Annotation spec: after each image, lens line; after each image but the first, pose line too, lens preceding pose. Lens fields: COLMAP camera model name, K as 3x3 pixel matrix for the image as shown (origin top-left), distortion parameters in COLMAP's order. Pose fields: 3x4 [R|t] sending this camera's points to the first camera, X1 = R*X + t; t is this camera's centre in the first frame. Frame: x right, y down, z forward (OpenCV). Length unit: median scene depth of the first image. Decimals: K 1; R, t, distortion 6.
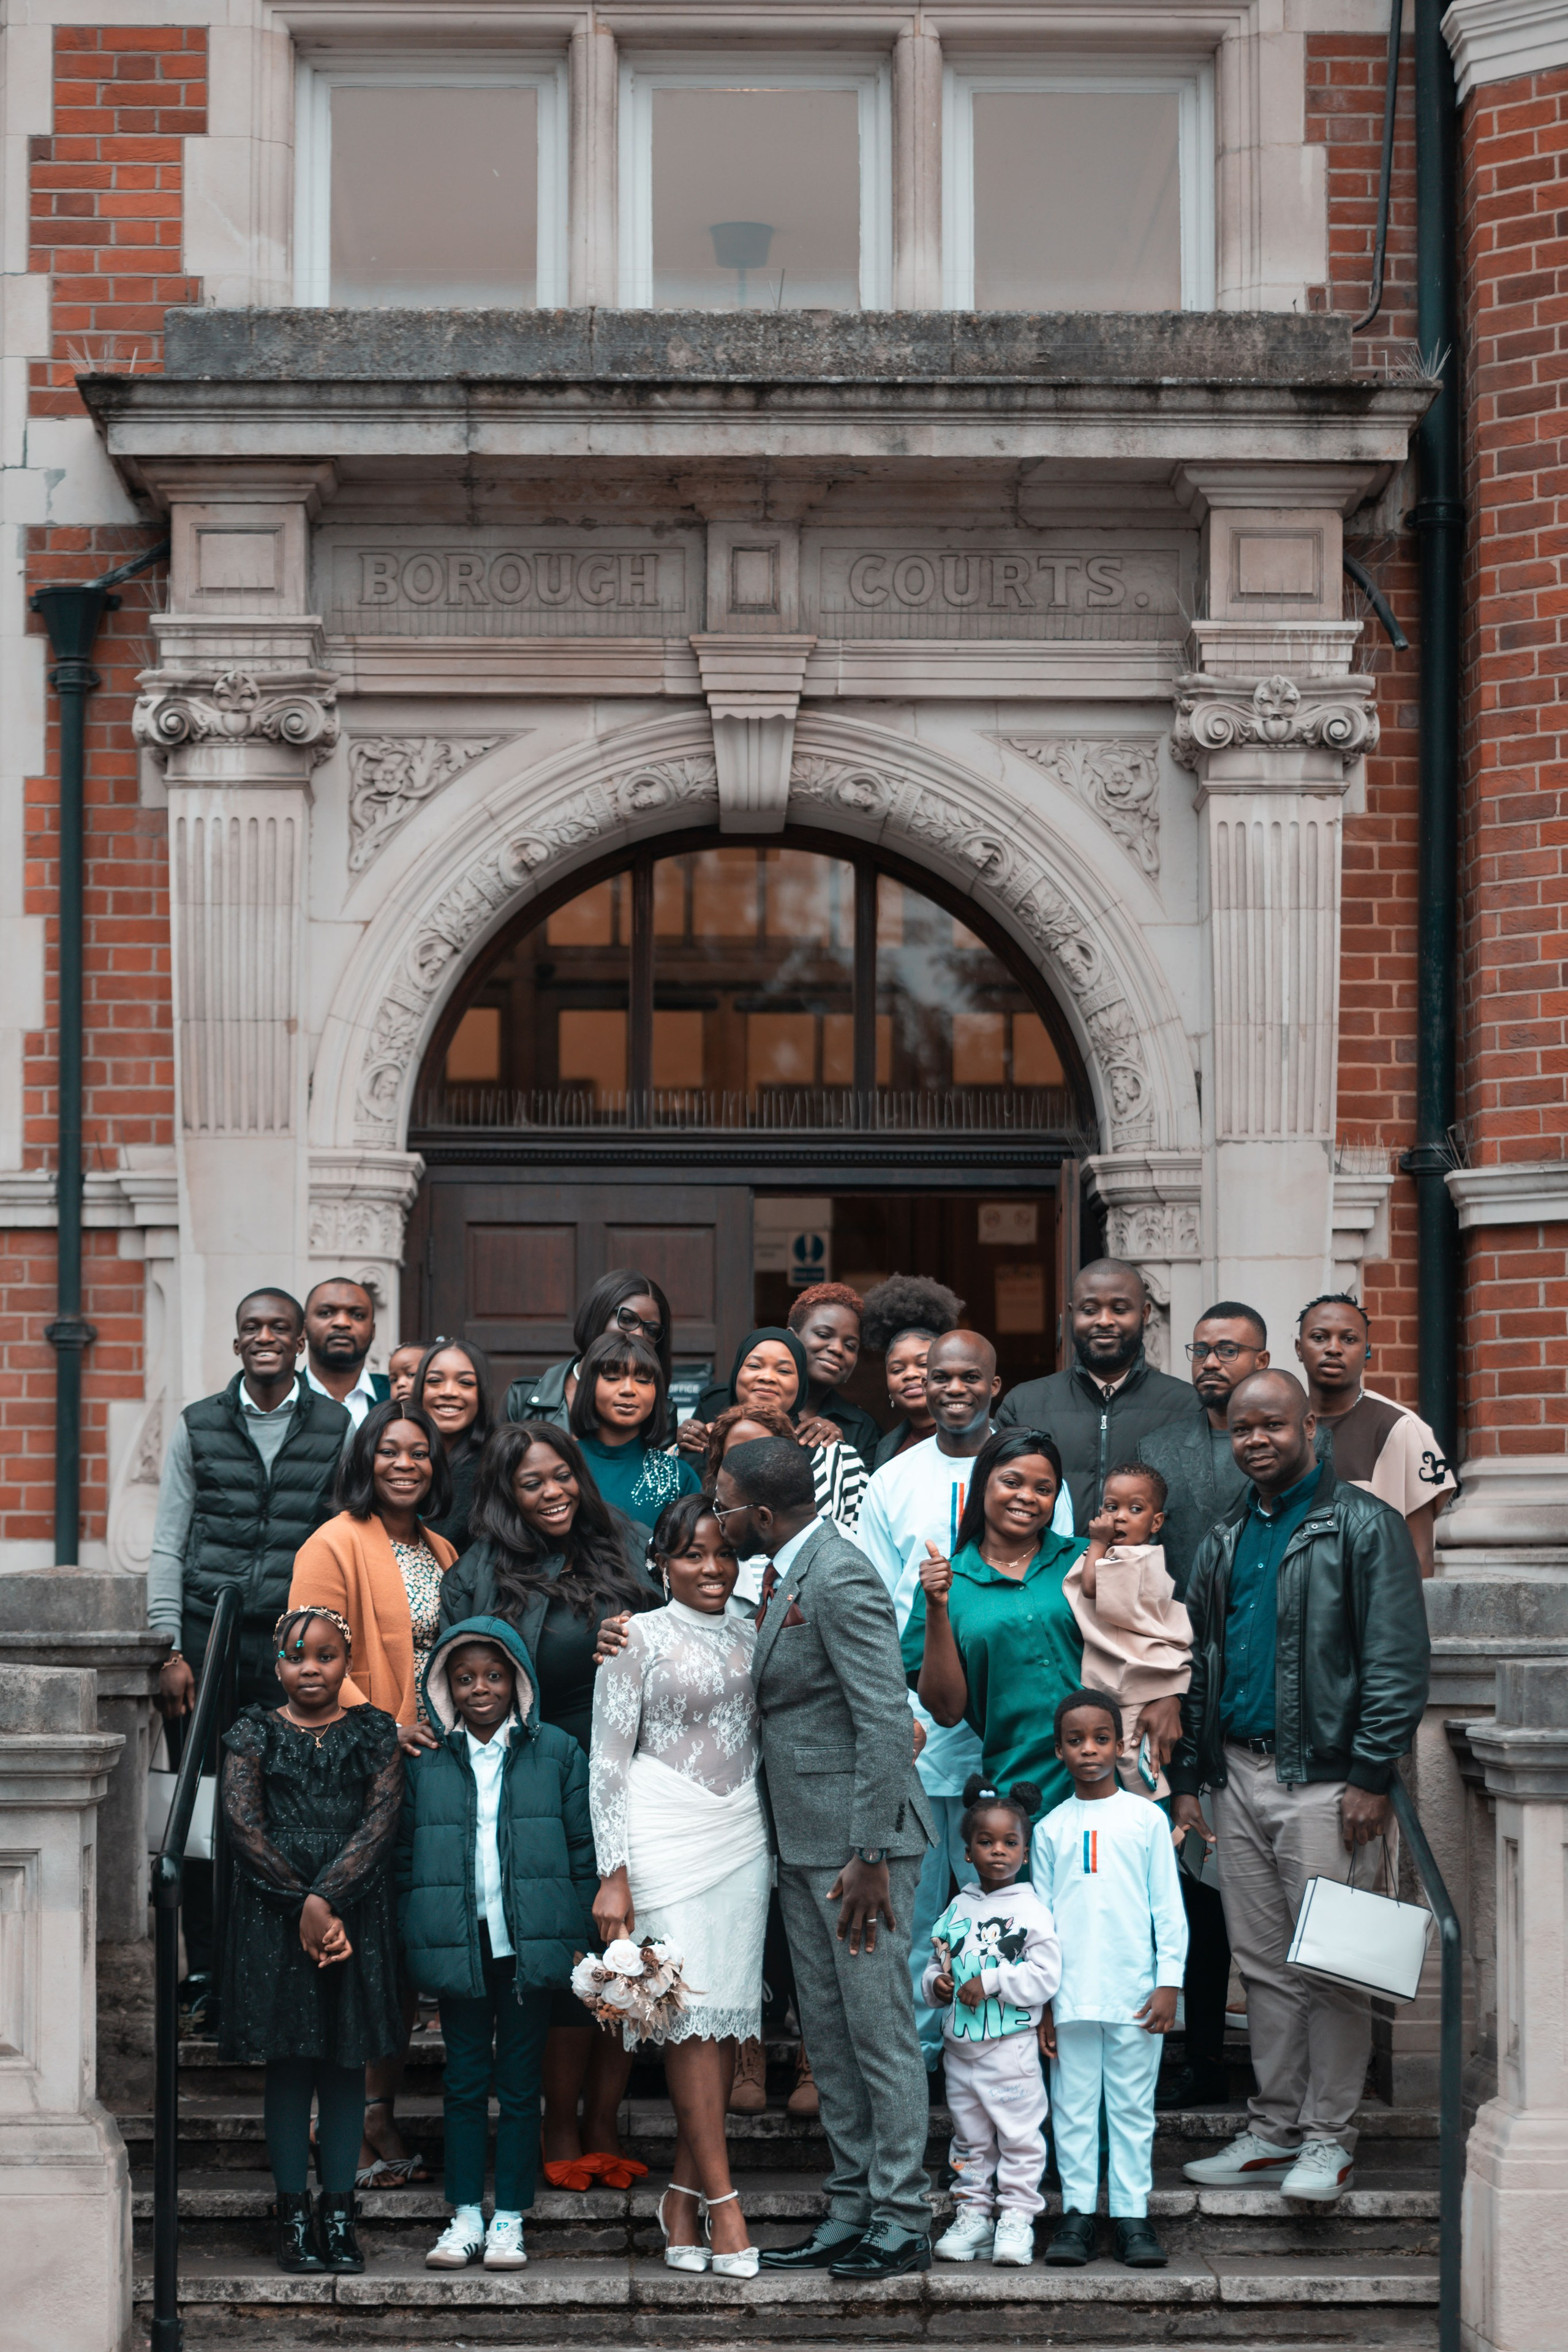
lens RADIAL K [[5784.1, 0, 741.5], [0, 5784.1, 1176.4], [0, 0, 1]] dist [-0.097592, 0.216275]
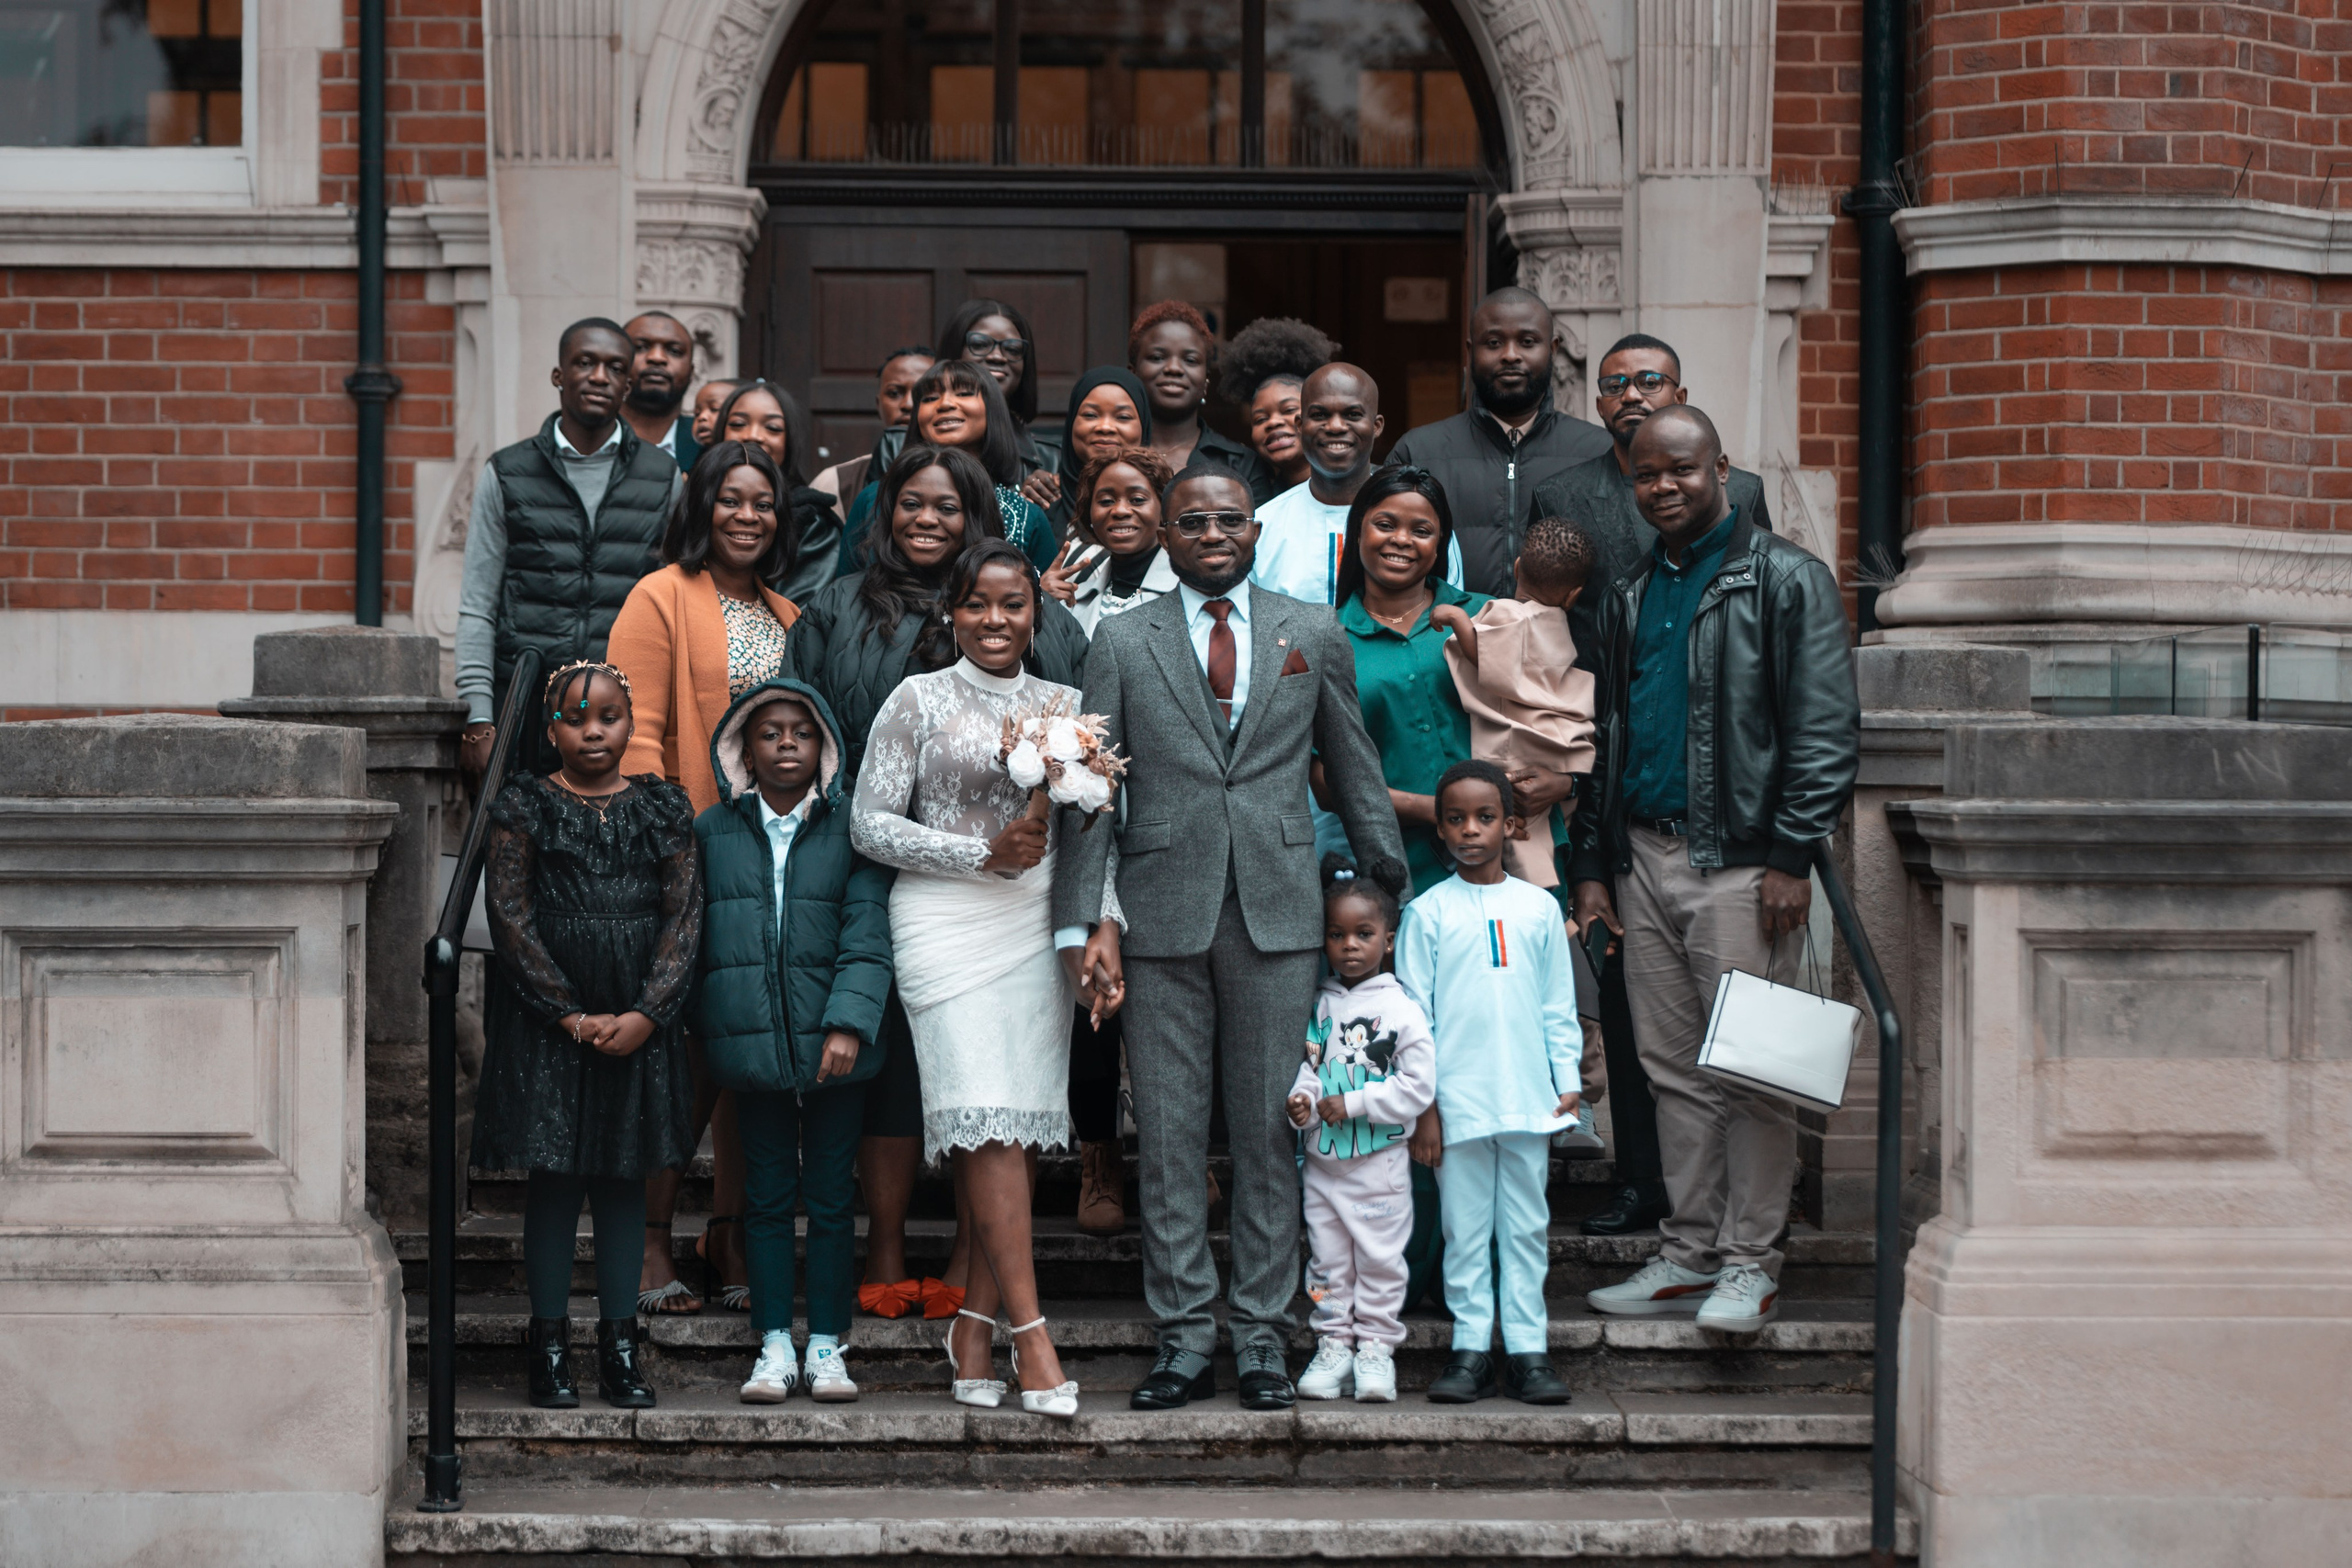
lens RADIAL K [[5783.5, 0, 1176.0], [0, 5783.5, 784.0], [0, 0, 1]] dist [-0.097592, 0.216275]
pose [[0.999989, 0.004591, -0.000227, 0.012064], [-0.004562, 0.997302, 0.073260, 0.026340], [0.000563, -0.073258, 0.997313, 0.107207]]
